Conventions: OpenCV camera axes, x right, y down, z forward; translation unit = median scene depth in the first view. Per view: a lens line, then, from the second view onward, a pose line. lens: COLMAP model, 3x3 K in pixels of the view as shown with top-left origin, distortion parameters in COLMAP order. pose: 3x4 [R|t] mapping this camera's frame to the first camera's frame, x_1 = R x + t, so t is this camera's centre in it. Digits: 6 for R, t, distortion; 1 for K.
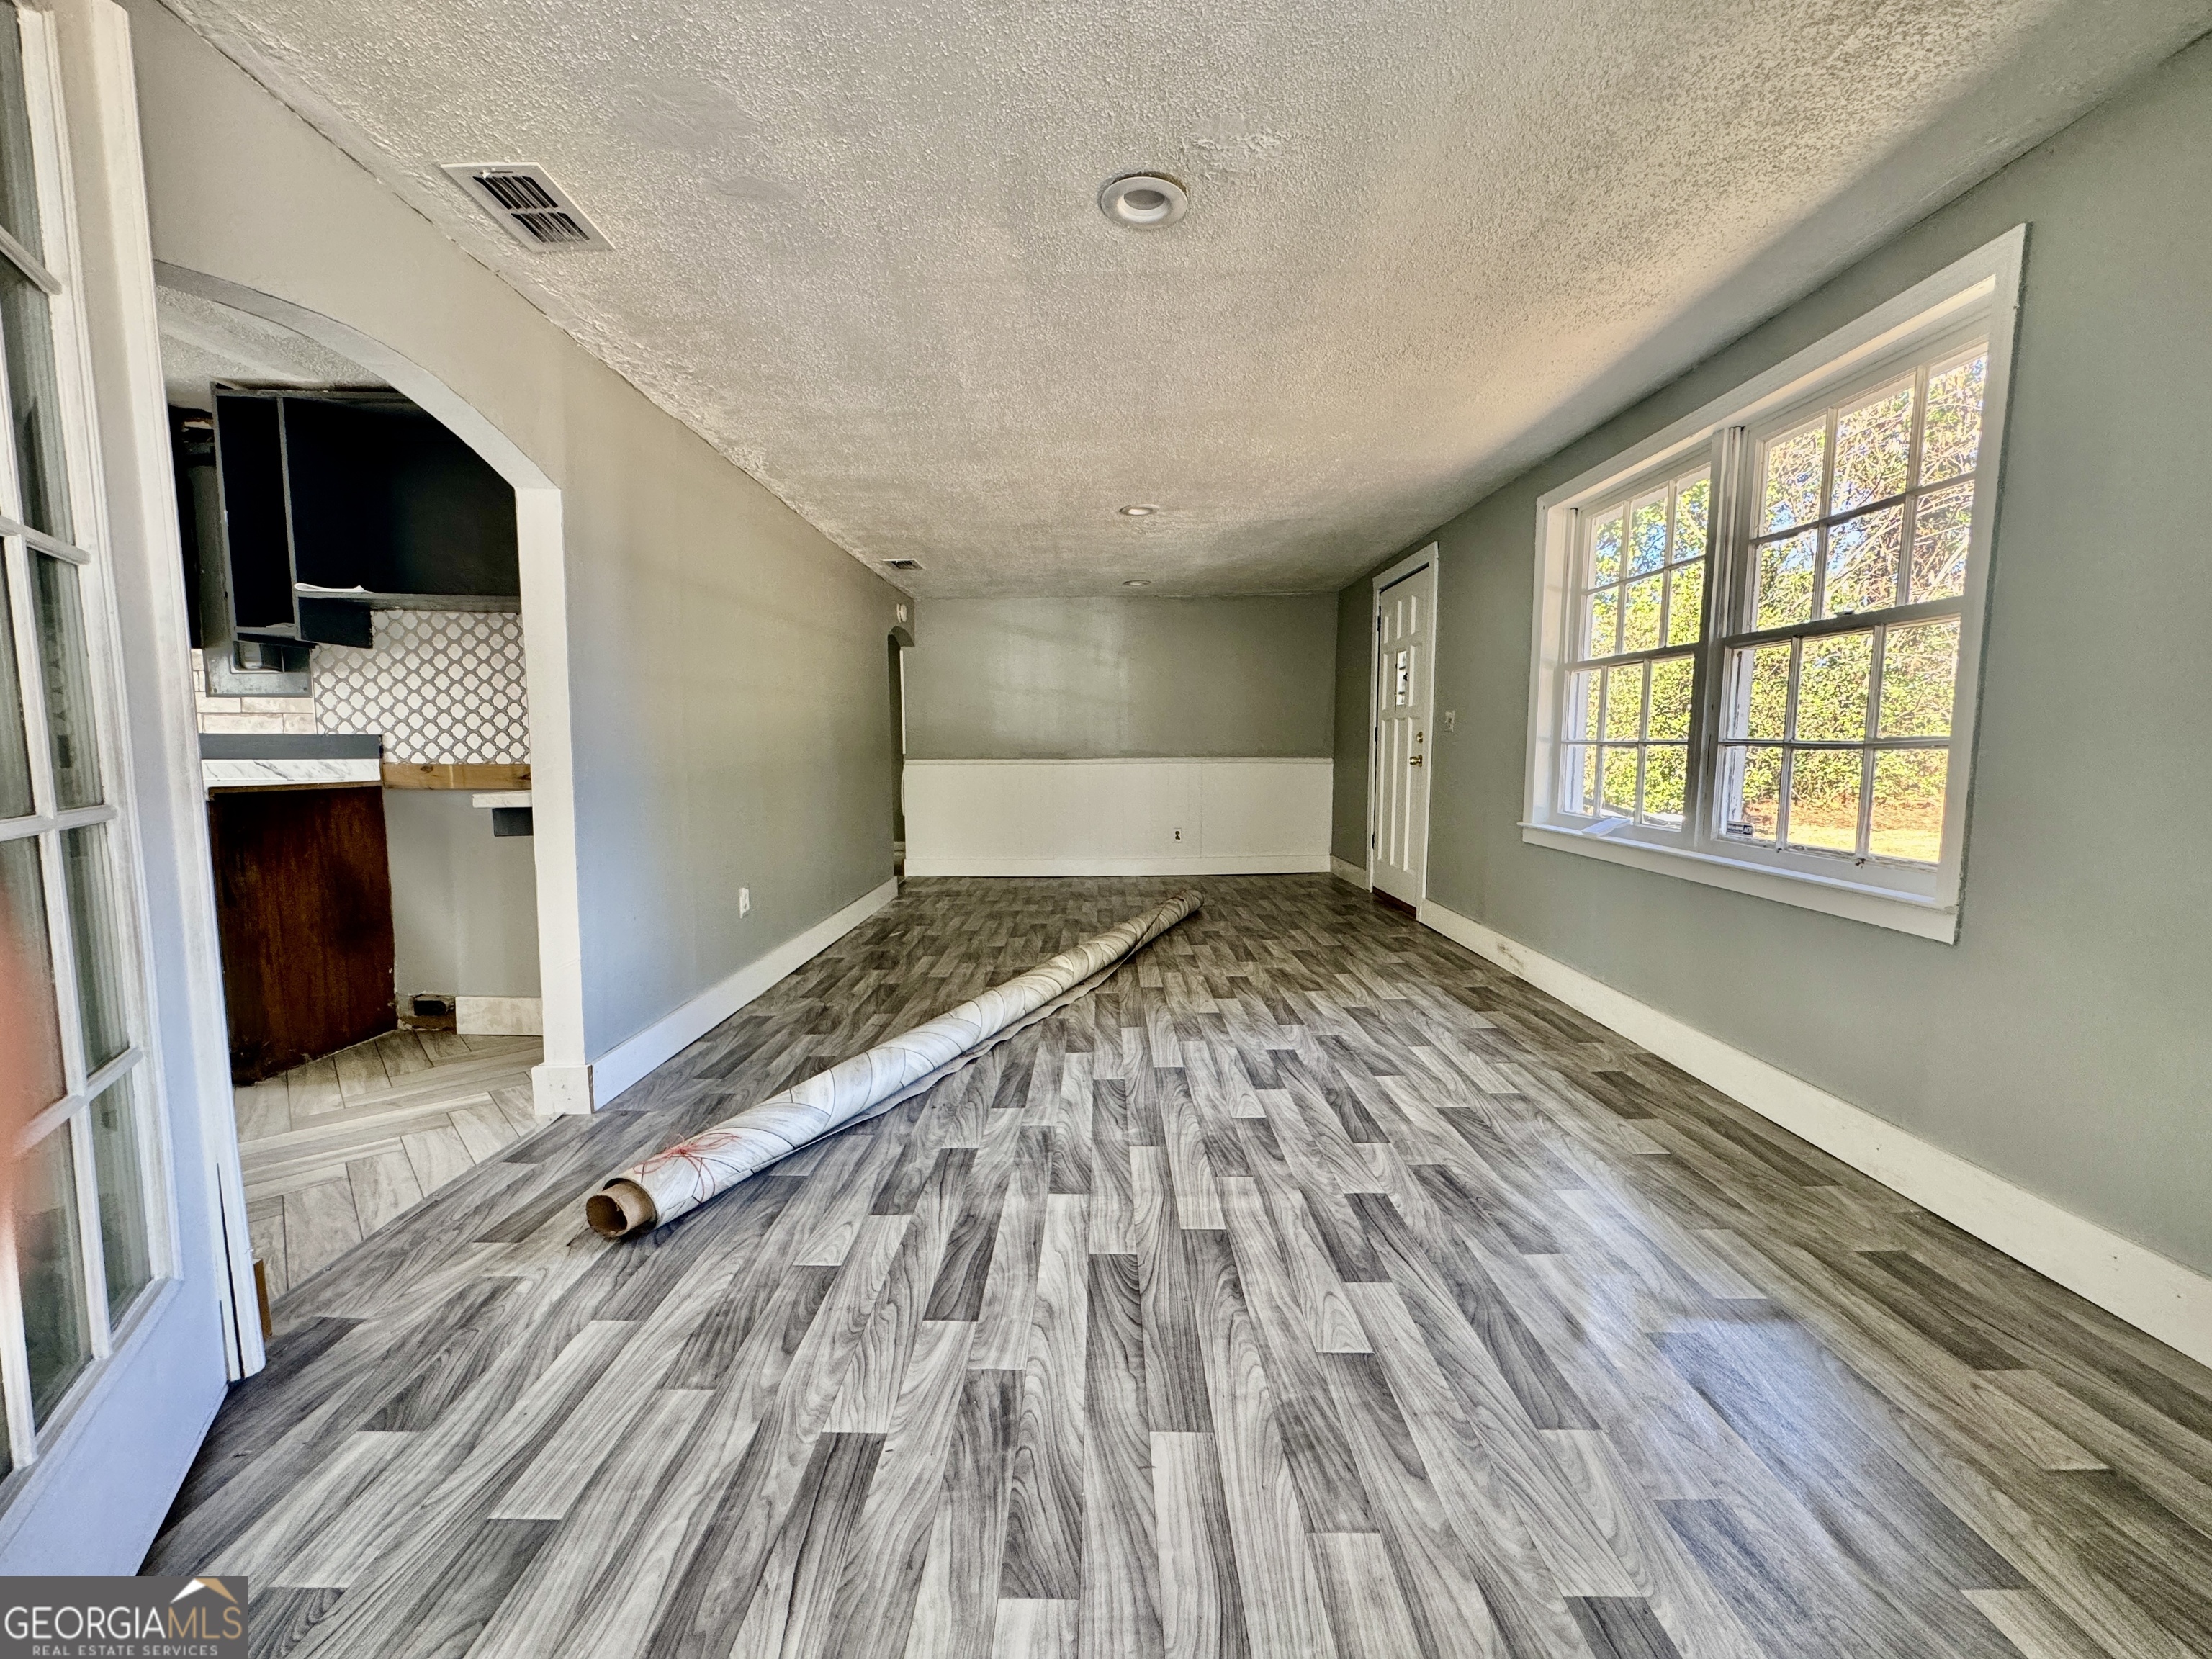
lens RADIAL K [[888.4, 0, 1106.0], [0, 888.4, 829.5], [0, 0, 1]] dist [-0.000222, -0.000264]
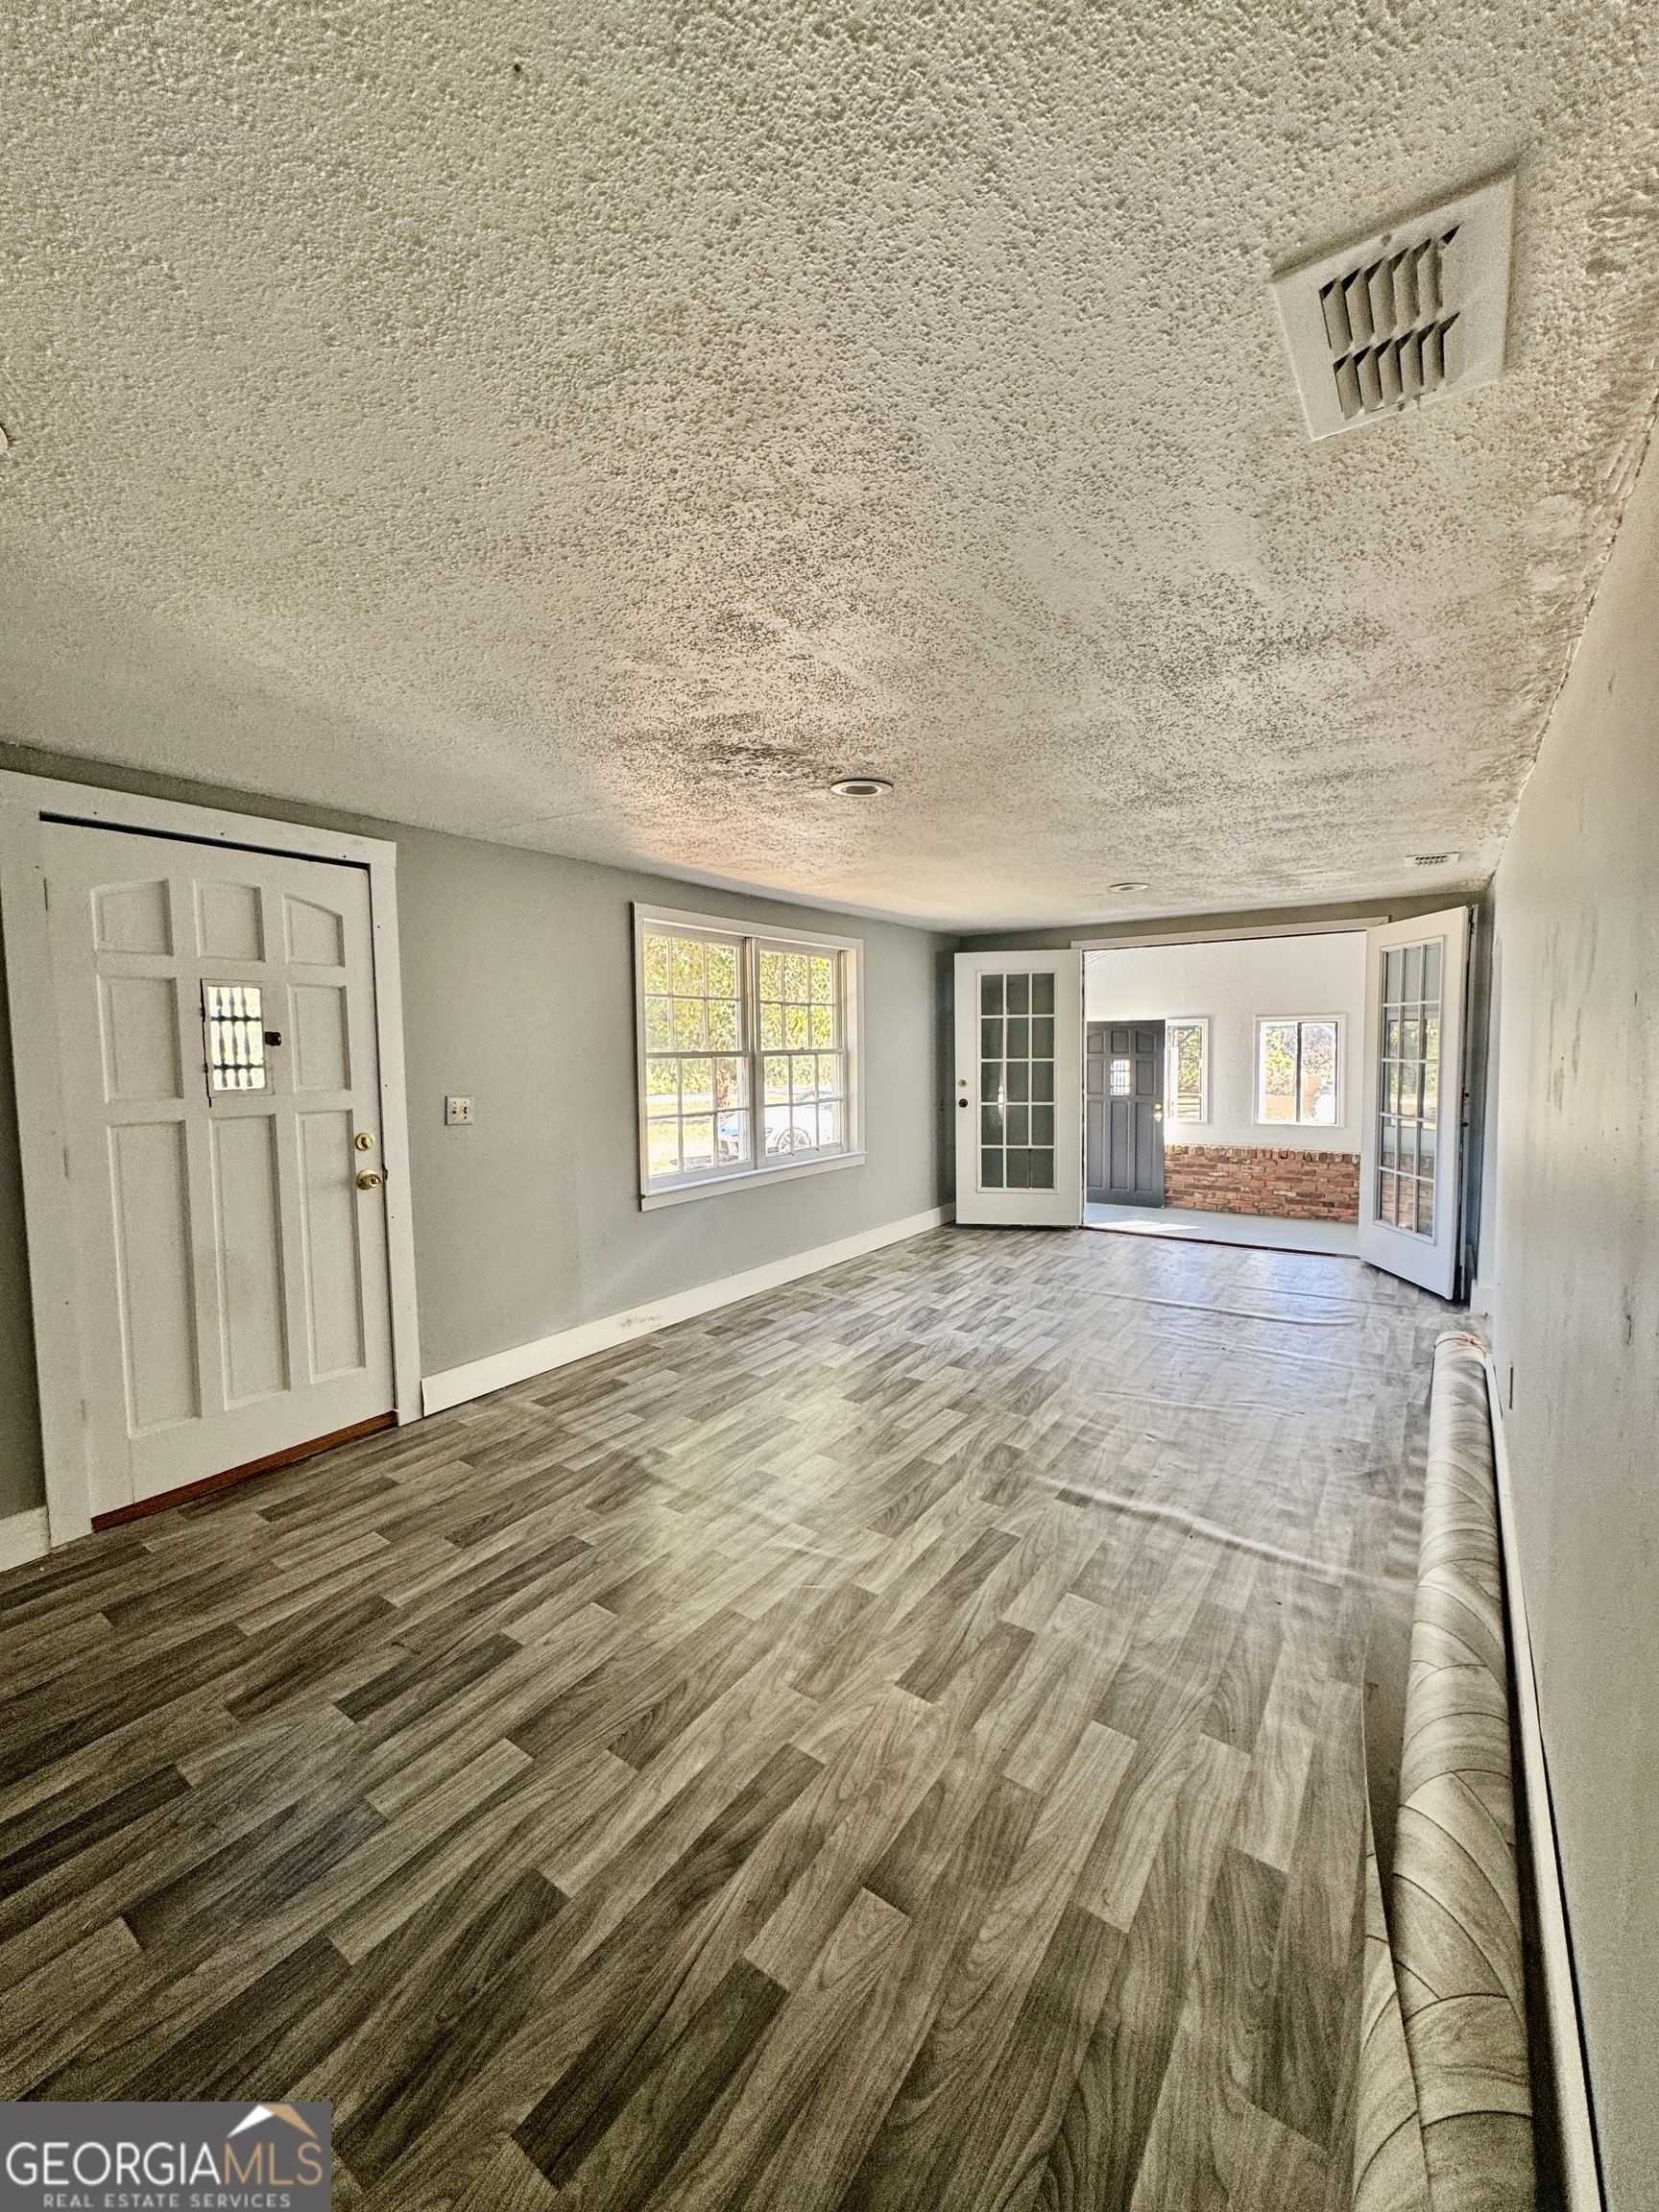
lens RADIAL K [[888.4, 0, 829.5], [0, 888.4, 1106.0], [0, 0, 1]] dist [-0.000222, -0.000264]
pose [[-0.821616, -0.027561, 0.569374, -0.634400], [0.067592, 0.987074, 0.145317, -0.485826], [-0.566019, 0.157880, -0.809133, 3.279623]]
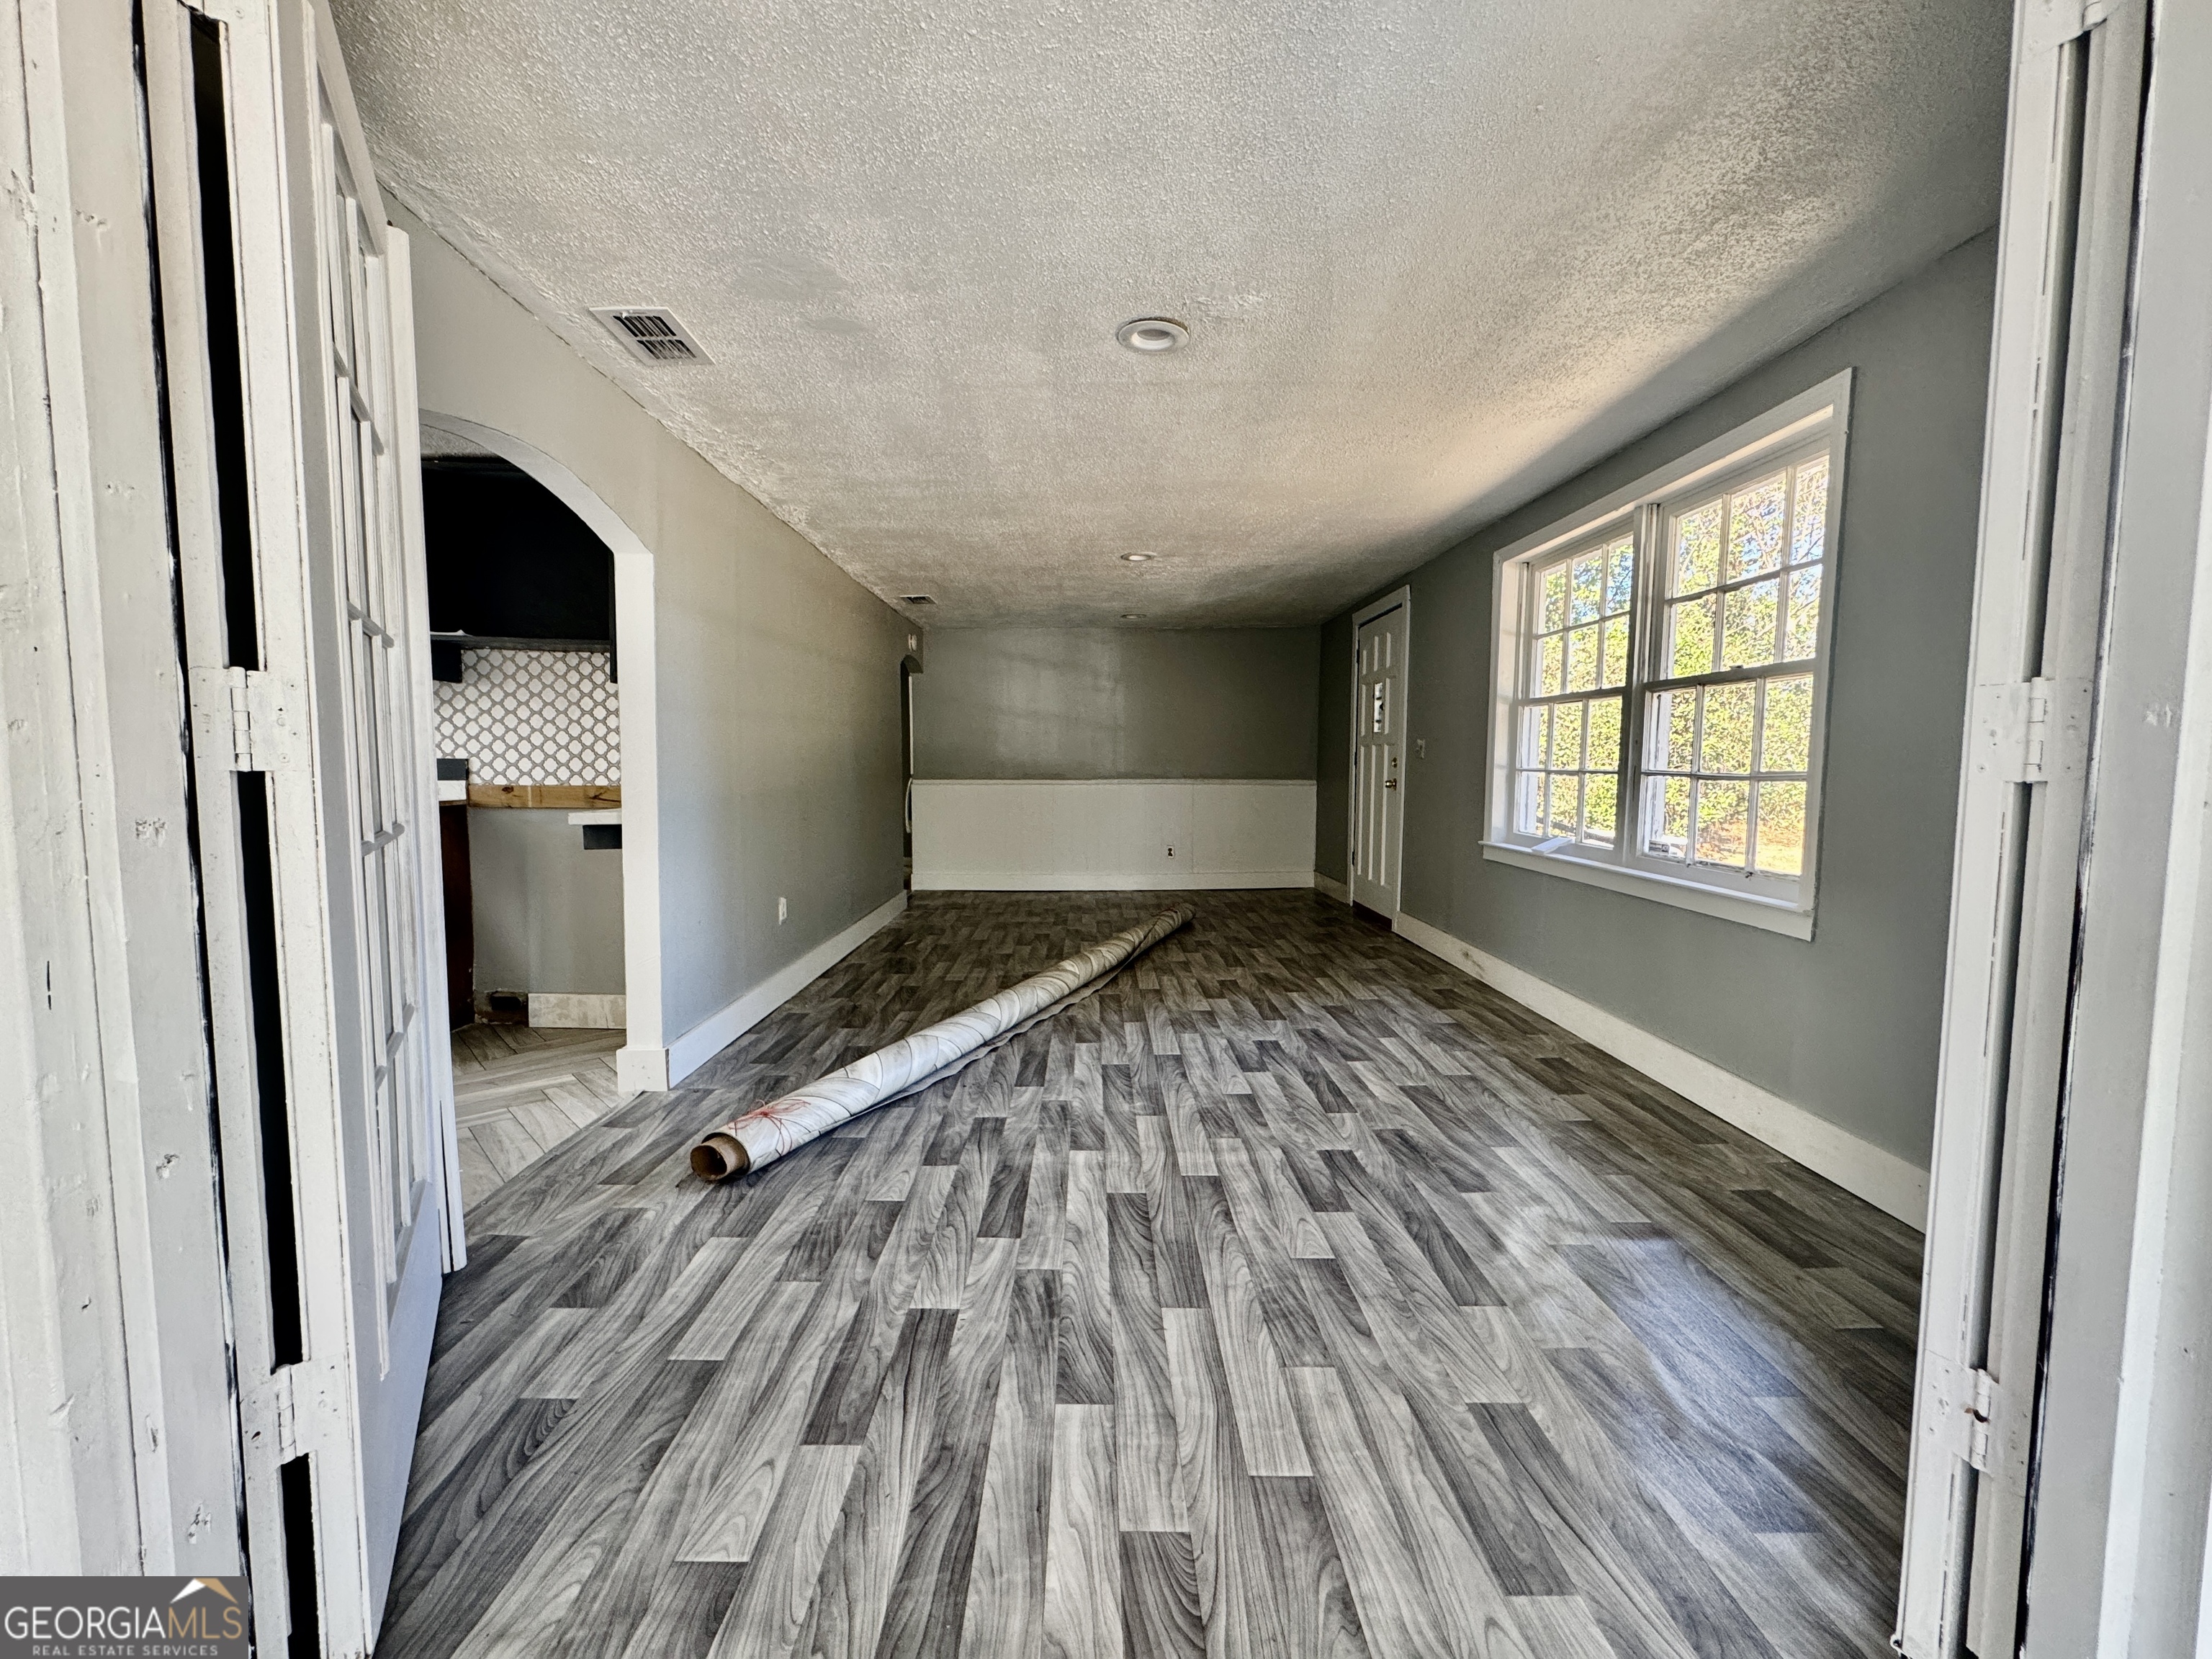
lens RADIAL K [[888.4, 0, 1106.0], [0, 888.4, 829.5], [0, 0, 1]] dist [-0.000222, -0.000264]
pose [[0.999912, 0.003986, 0.012629, -0.033199], [-0.003738, 0.999801, -0.019576, 0.002257], [-0.012704, 0.019527, 0.999729, -0.203300]]
